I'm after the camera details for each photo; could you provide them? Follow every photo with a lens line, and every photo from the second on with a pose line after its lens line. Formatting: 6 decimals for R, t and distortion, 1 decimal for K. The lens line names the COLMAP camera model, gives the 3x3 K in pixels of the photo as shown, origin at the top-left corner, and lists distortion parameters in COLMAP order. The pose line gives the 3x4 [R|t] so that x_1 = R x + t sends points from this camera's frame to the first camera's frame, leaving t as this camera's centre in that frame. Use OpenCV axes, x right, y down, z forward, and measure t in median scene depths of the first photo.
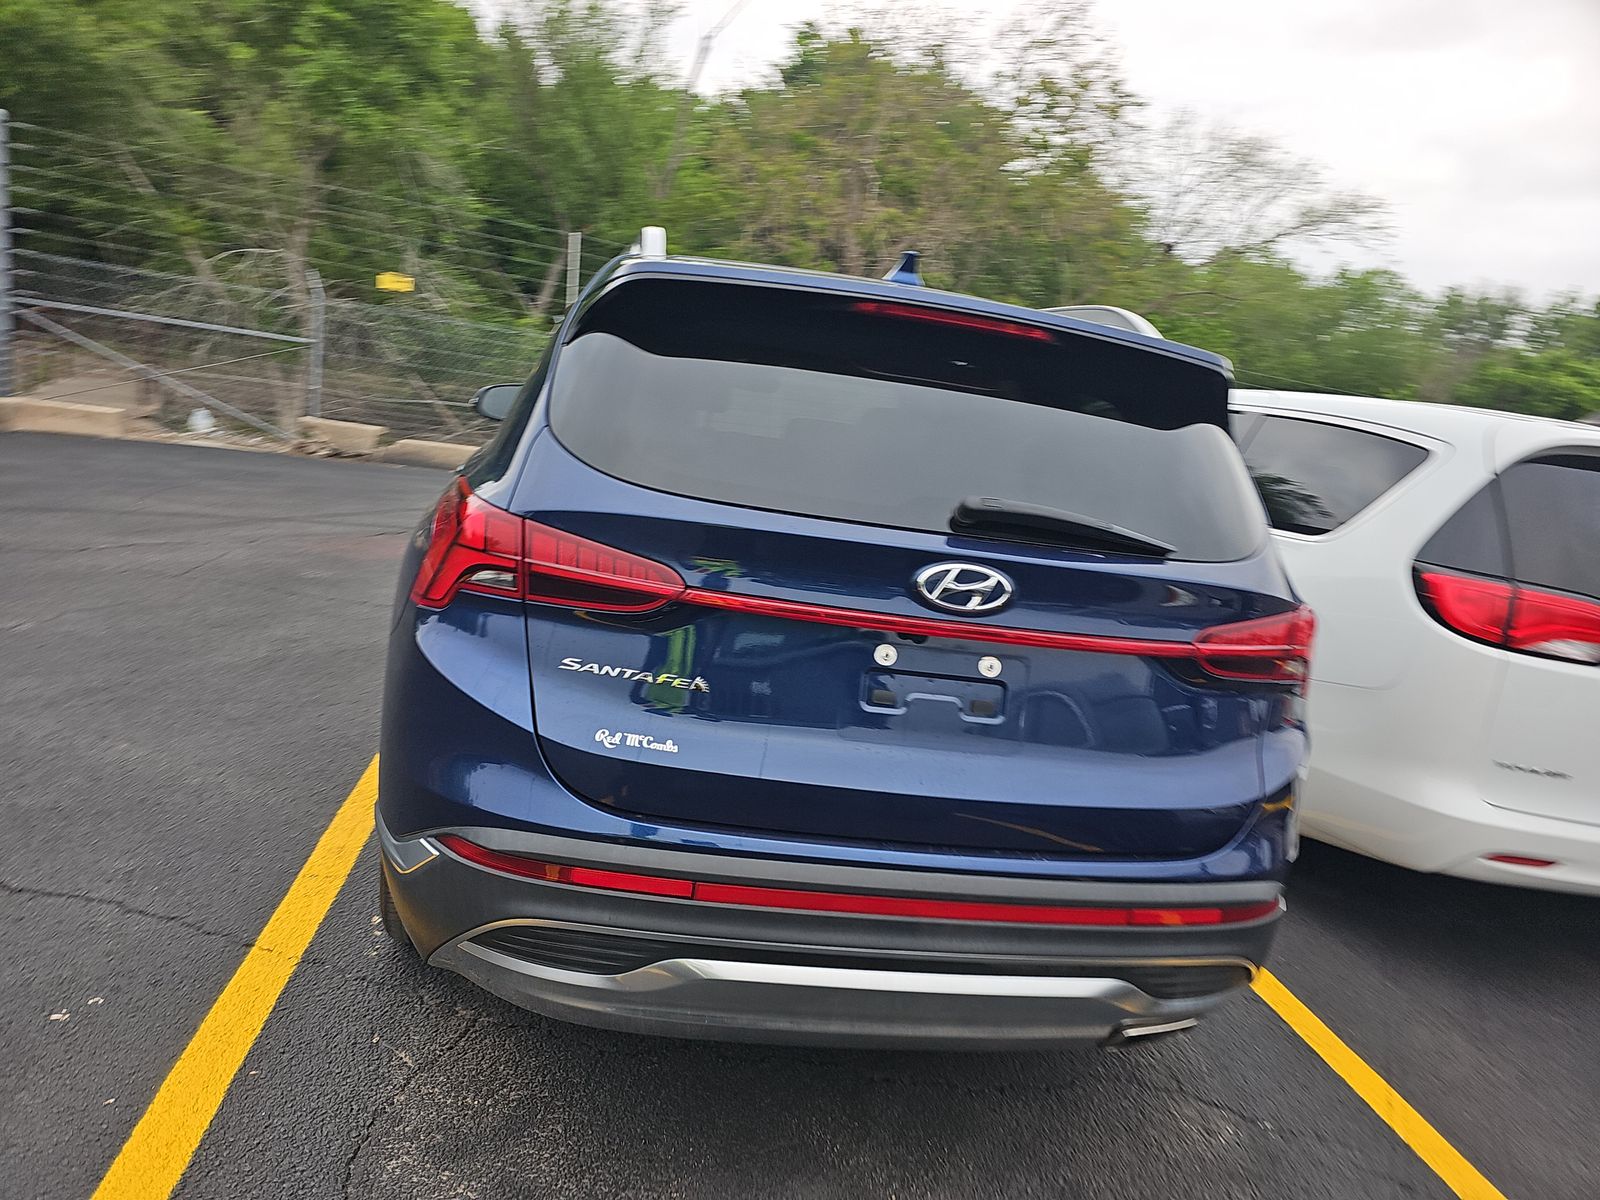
lens RADIAL K [[1066.3, 0, 799.1], [0, 1066.3, 611.4], [0, 0, 1]] dist [0.030138, -0.024084]
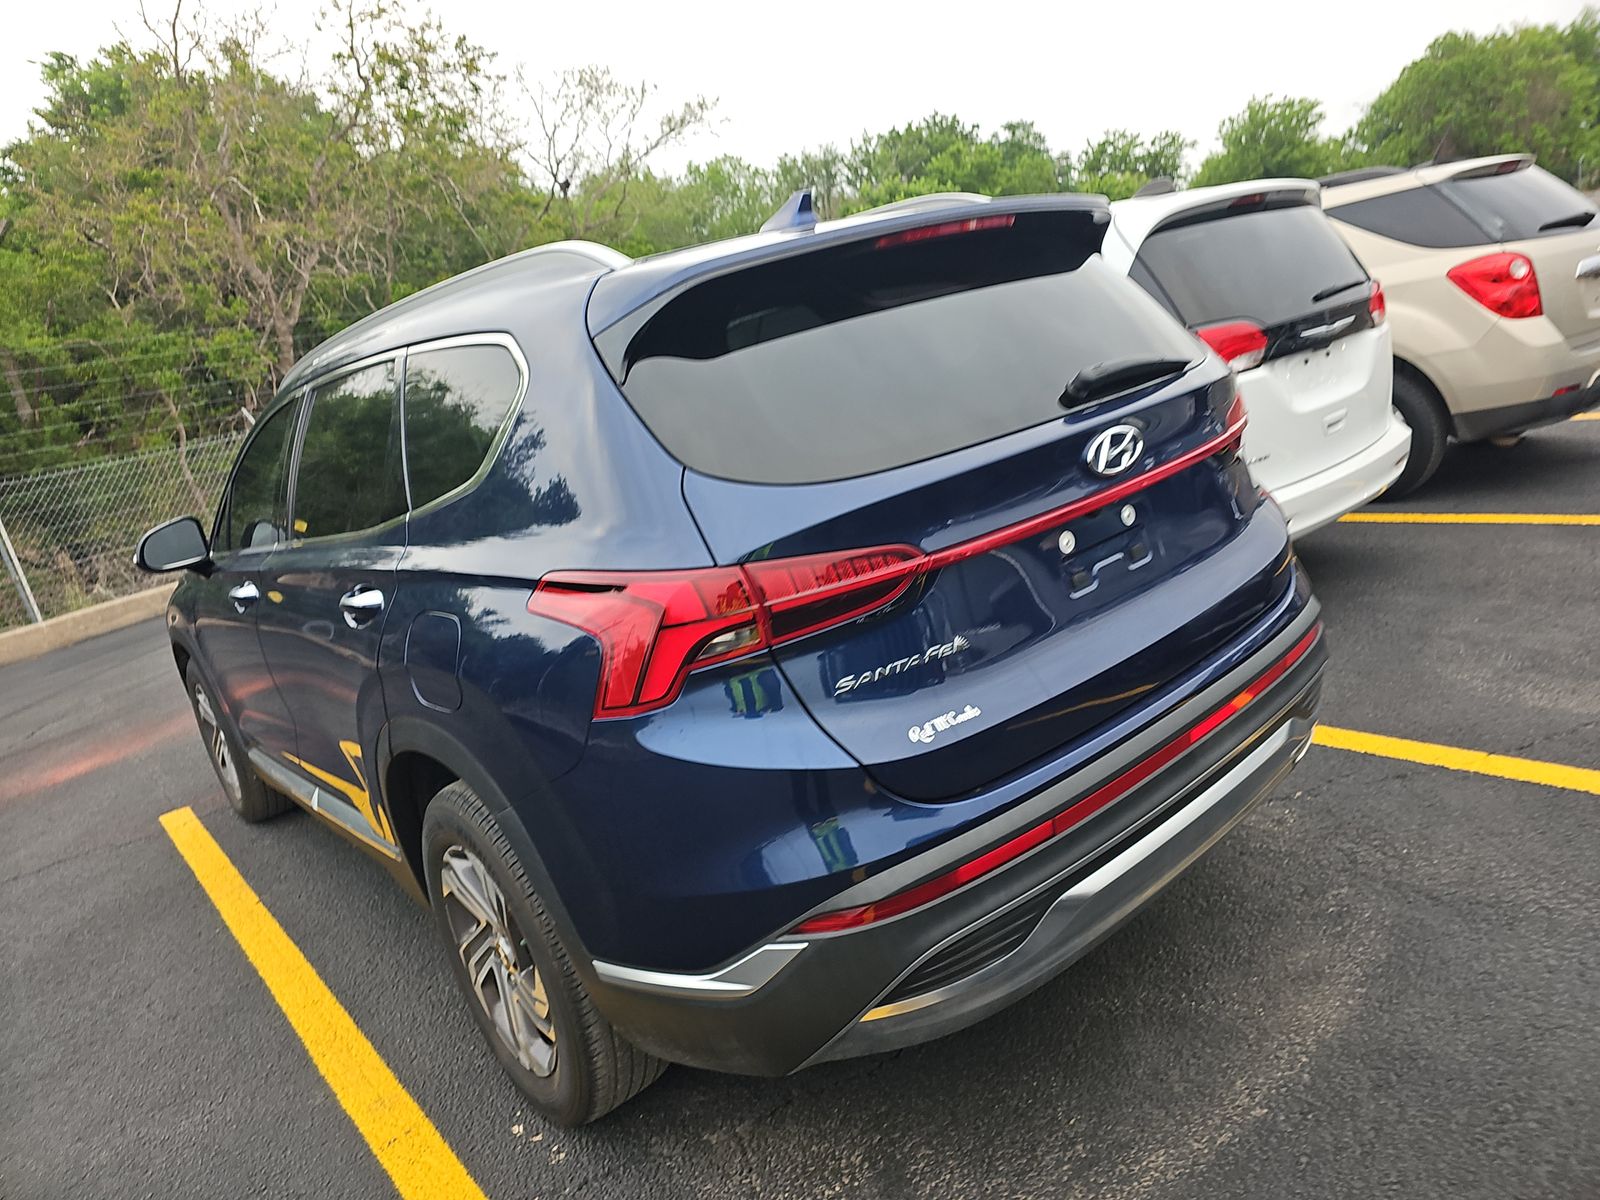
lens RADIAL K [[1066.3, 0, 801.5], [0, 1066.3, 589.4], [0, 0, 1]] dist [0.030138, -0.024084]
pose [[0.808444, -0.425236, 0.406930, -0.516767], [0.418179, 0.901522, 0.111286, -0.128283], [-0.414179, 0.080201, 0.906655, 0.146243]]
